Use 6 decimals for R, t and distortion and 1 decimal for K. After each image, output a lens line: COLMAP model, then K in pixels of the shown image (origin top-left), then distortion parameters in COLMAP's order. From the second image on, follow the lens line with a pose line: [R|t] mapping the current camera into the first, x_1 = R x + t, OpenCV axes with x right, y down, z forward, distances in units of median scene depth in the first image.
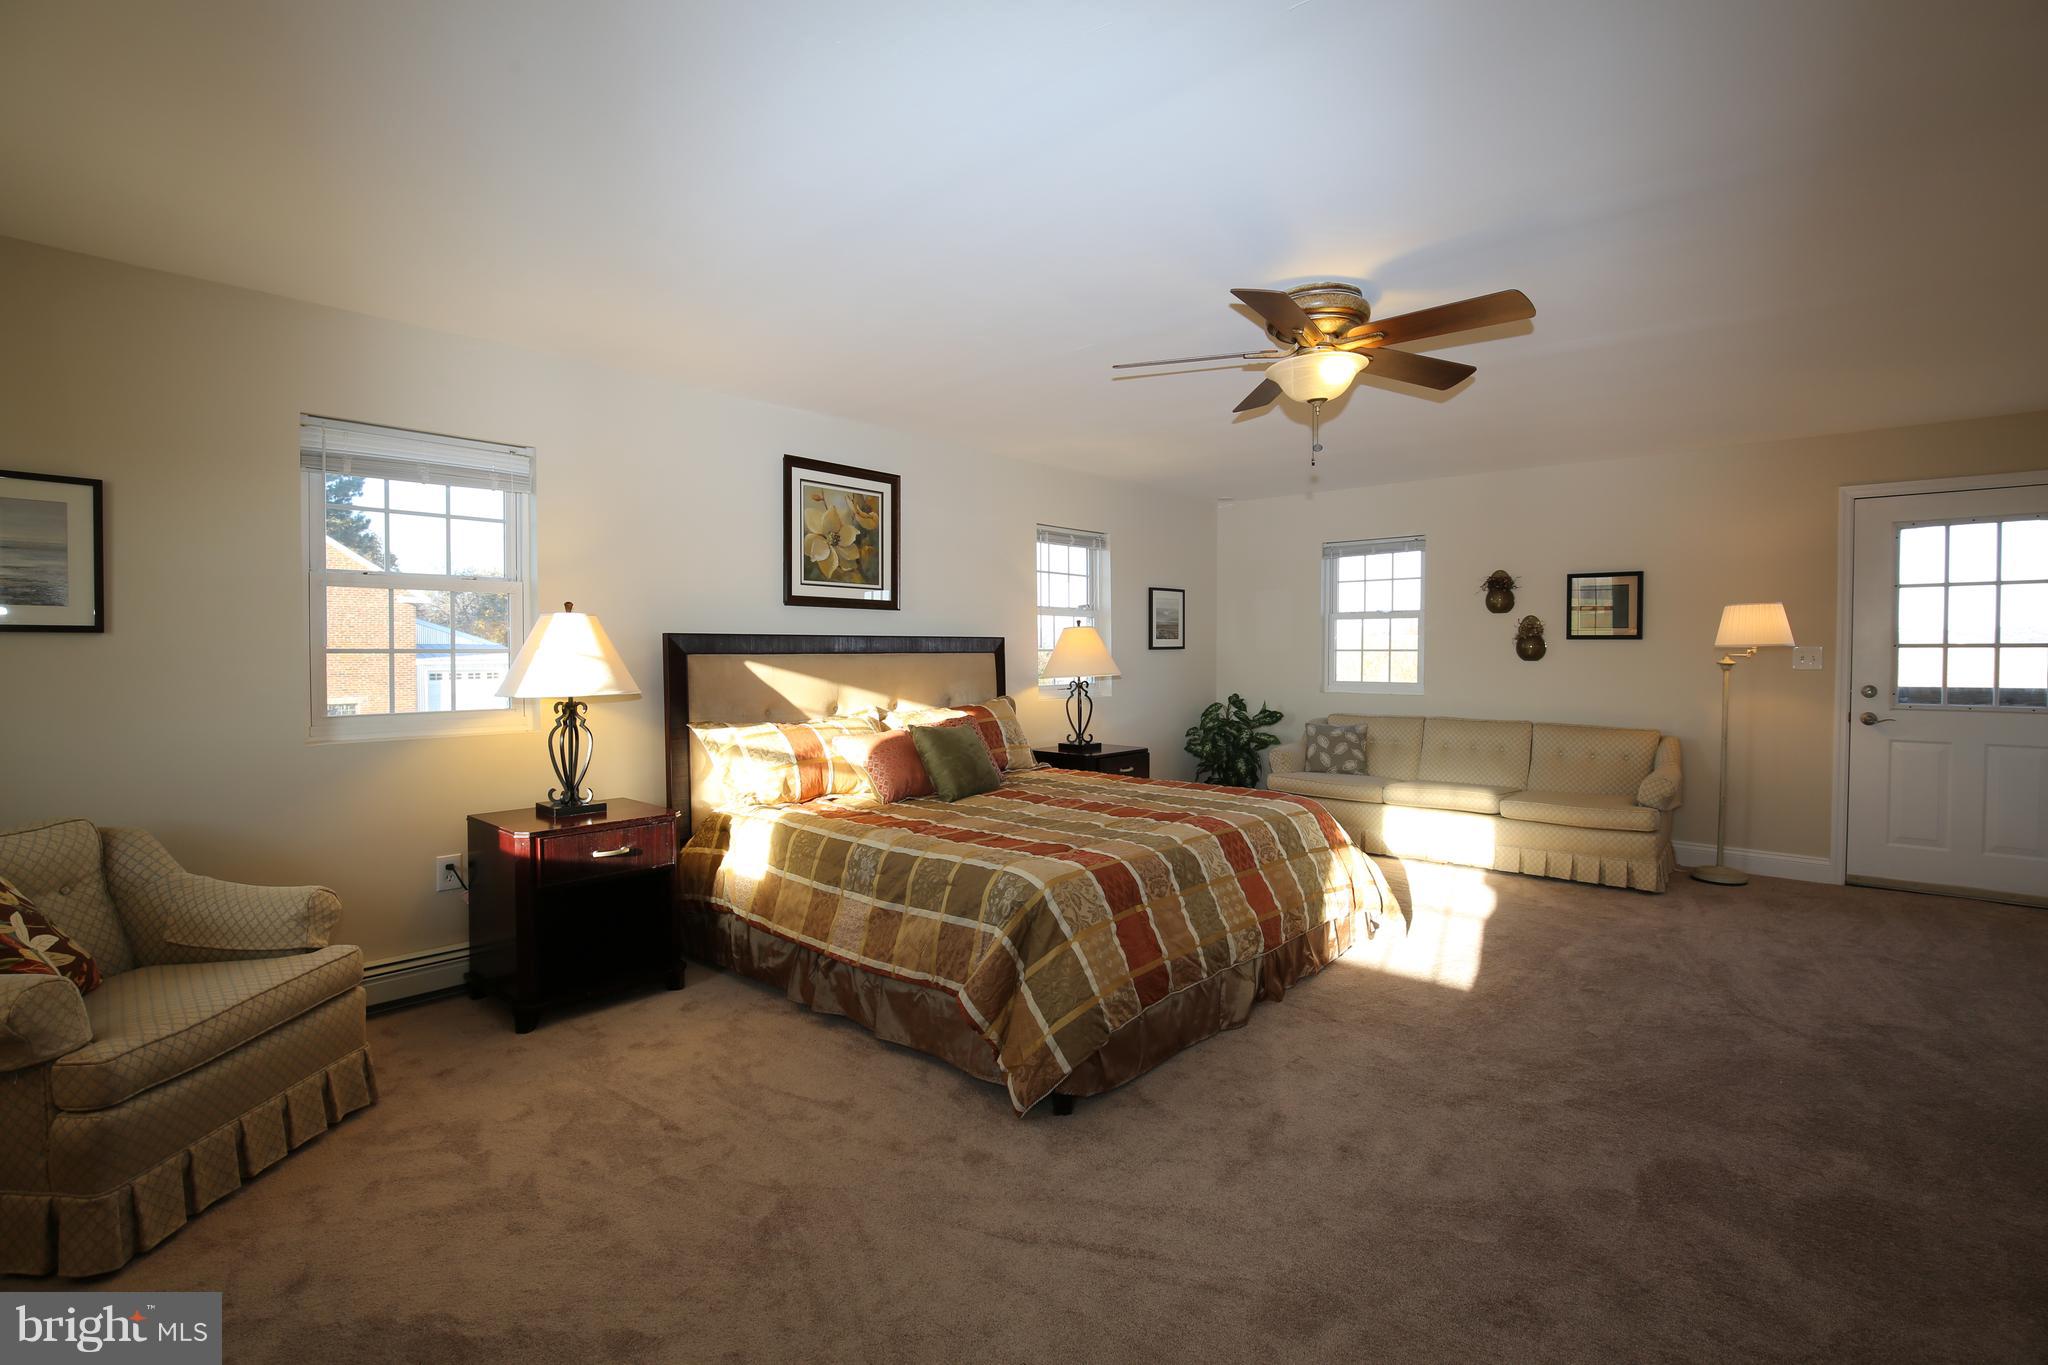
lens RADIAL K [[936.6, 0, 1028.3], [0, 936.6, 670.3], [0, 0, 1]] dist [-0.037741, 0.008025]
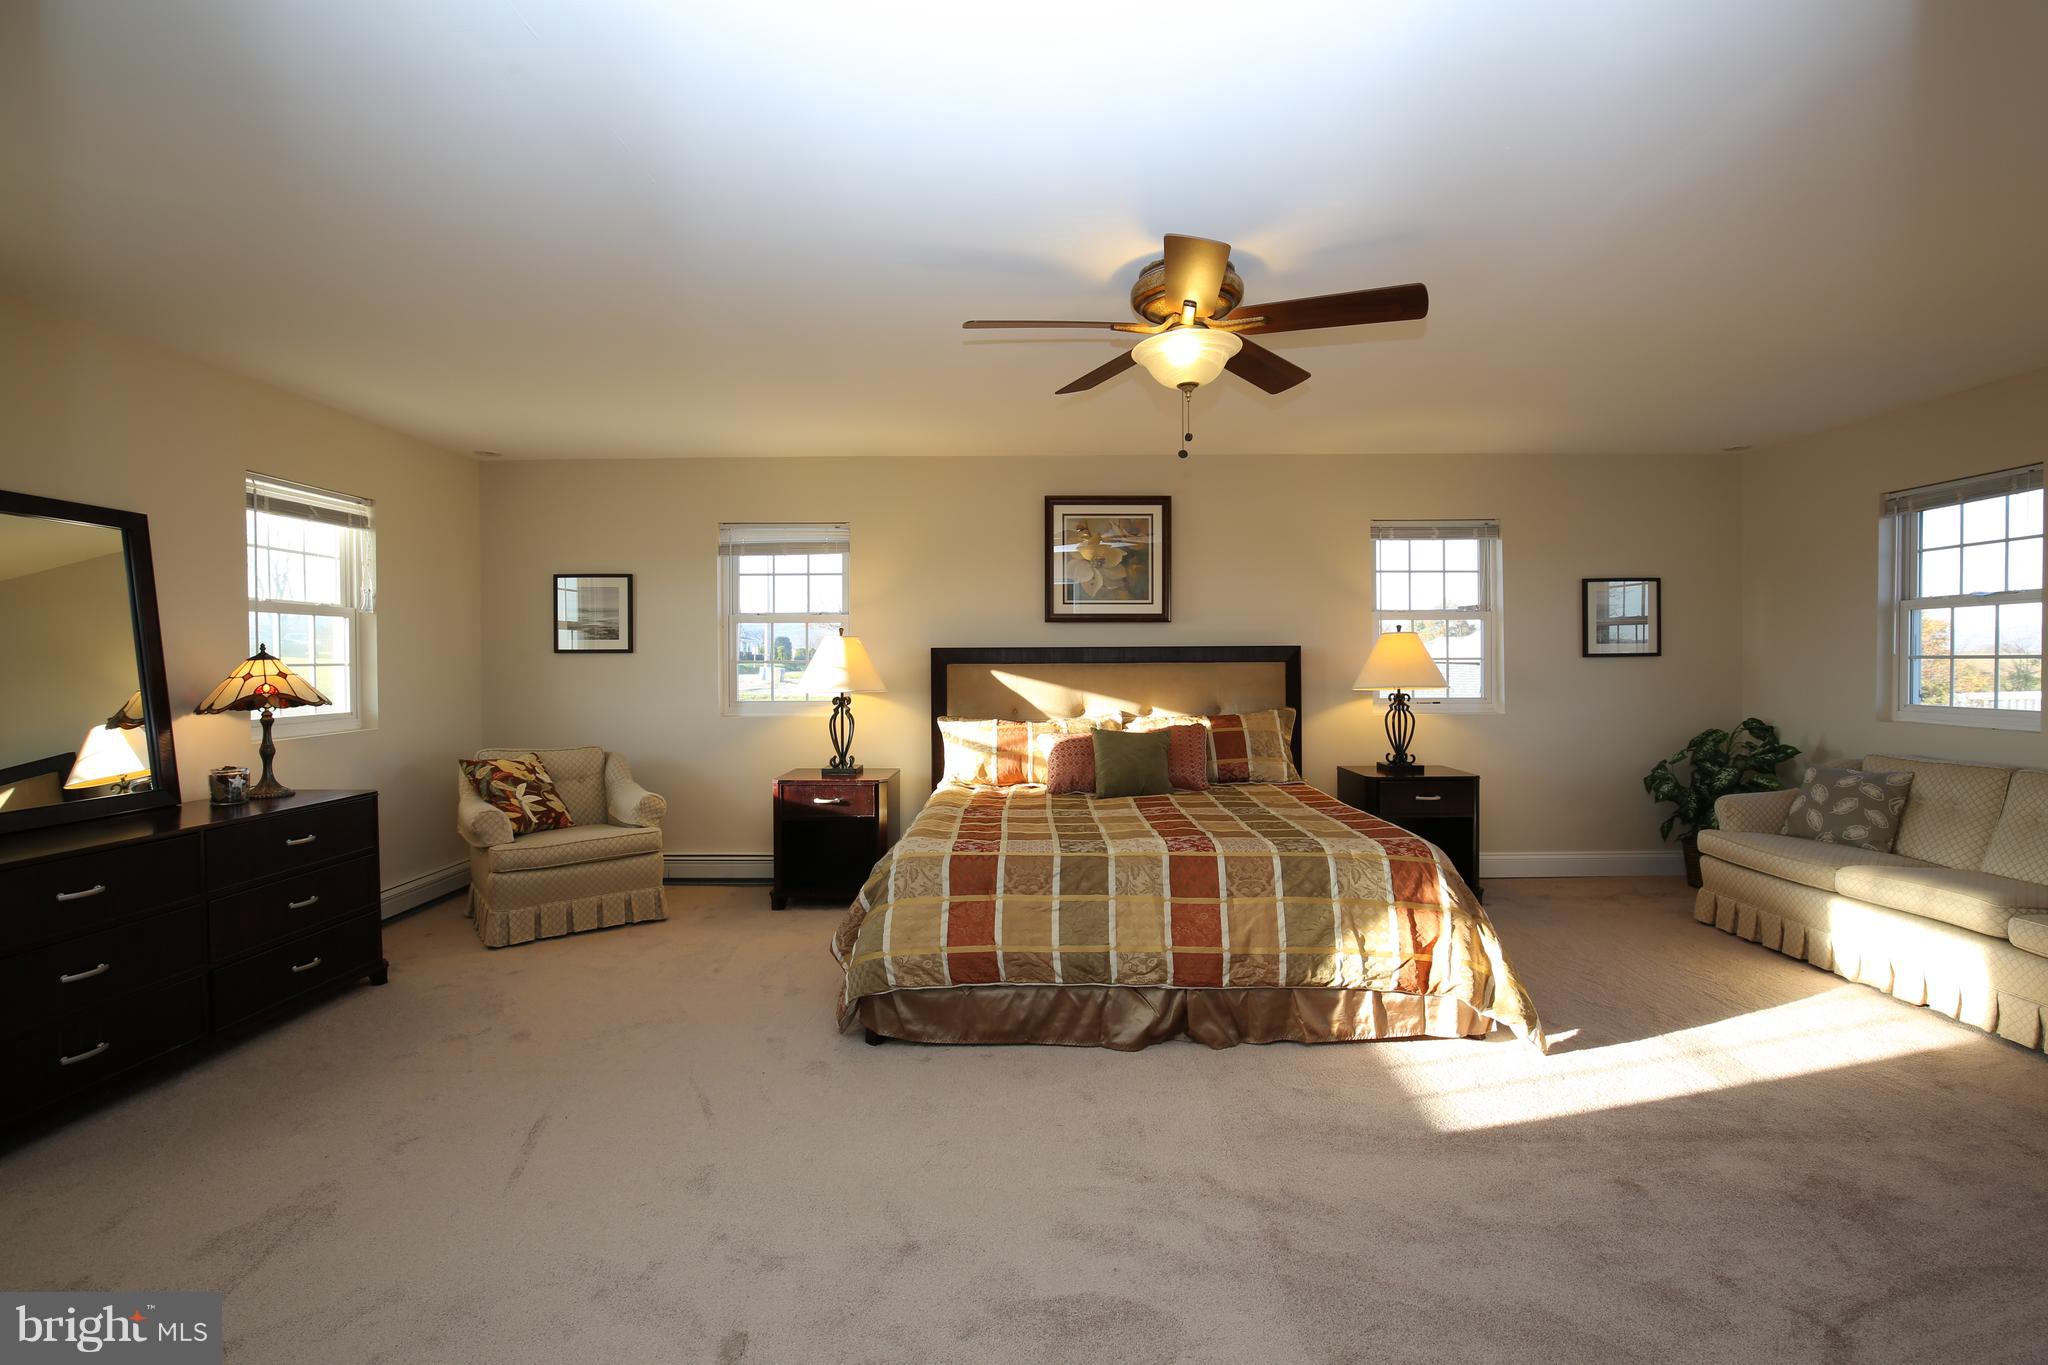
lens RADIAL K [[936.6, 0, 1028.3], [0, 936.6, 670.3], [0, 0, 1]] dist [-0.037741, 0.008025]
pose [[0.661186, 0.004989, -0.750205, 0.609707], [-0.011348, 0.999930, -0.003351, -0.004654], [0.750136, 0.010729, 0.661197, 0.194797]]
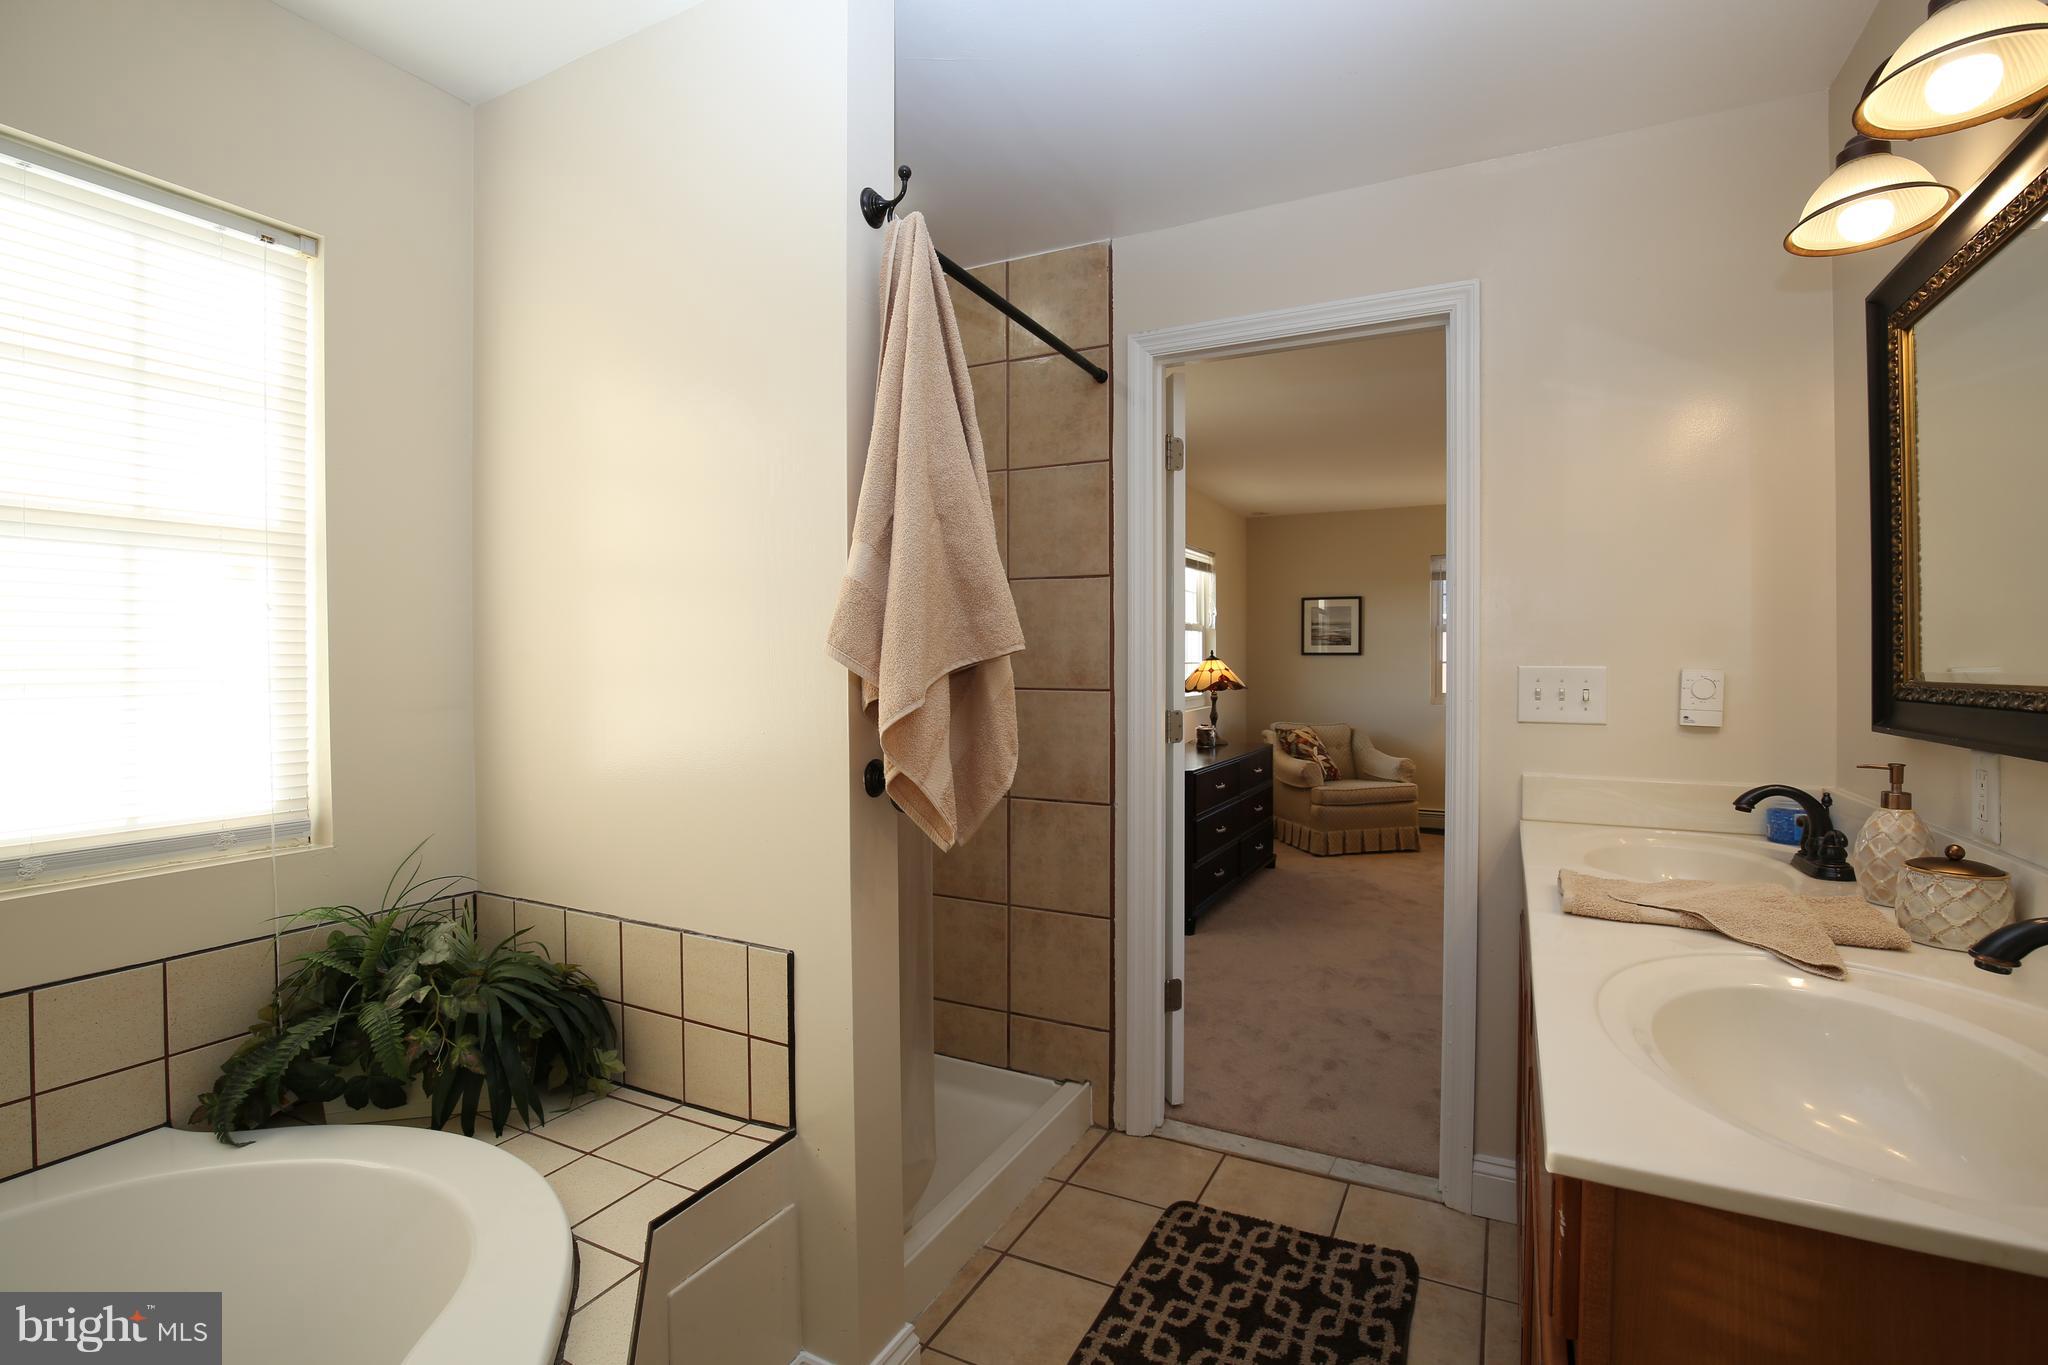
lens RADIAL K [[936.6, 0, 1028.3], [0, 936.6, 670.3], [0, 0, 1]] dist [-0.037741, 0.008025]
pose [[0.247051, 0.009219, -0.968959, 0.784671], [-0.018835, 0.999812, 0.004710, 0.003933], [0.968819, 0.017087, 0.247178, -0.340058]]
